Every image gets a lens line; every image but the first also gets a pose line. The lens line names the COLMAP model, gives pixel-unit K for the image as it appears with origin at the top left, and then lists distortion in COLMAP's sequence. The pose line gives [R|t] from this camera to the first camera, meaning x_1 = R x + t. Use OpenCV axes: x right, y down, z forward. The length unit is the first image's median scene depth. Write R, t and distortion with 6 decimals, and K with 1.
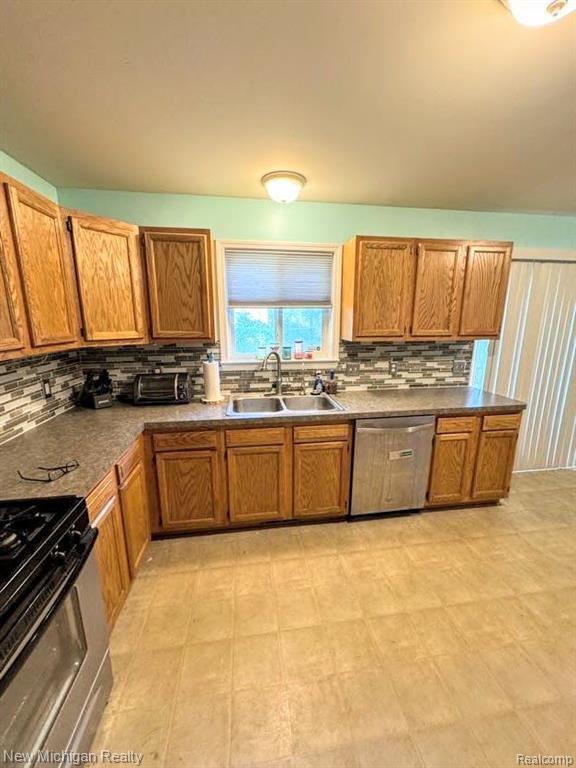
lens RADIAL K [[303.2, 0, 289.9], [0, 303.2, 382.6], [0, 0, 1]] dist [-0.002025, 0.000134]
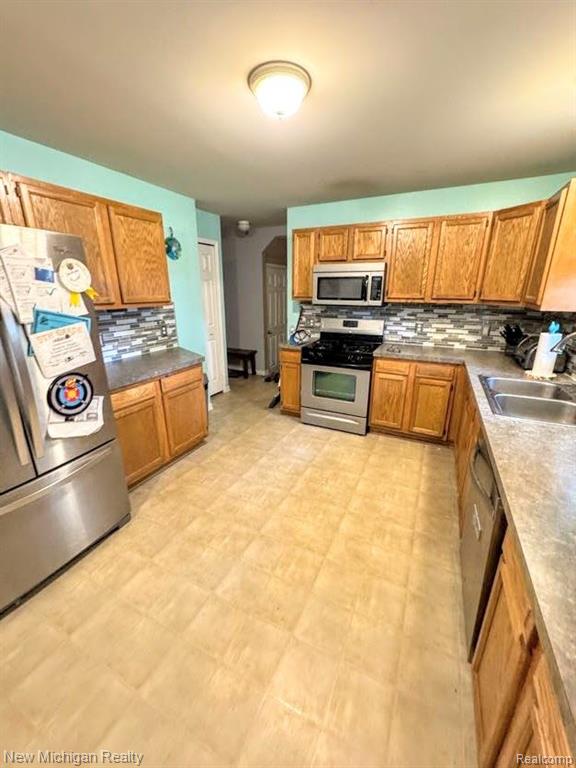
lens RADIAL K [[303.2, 0, 289.9], [0, 303.2, 382.6], [0, 0, 1]] dist [-0.002025, 0.000134]
pose [[-0.562774, 0.238957, -0.791318, 1.170429], [-0.176571, 0.900458, 0.397490, -0.196532], [0.807532, 0.363421, -0.464562, 1.079565]]
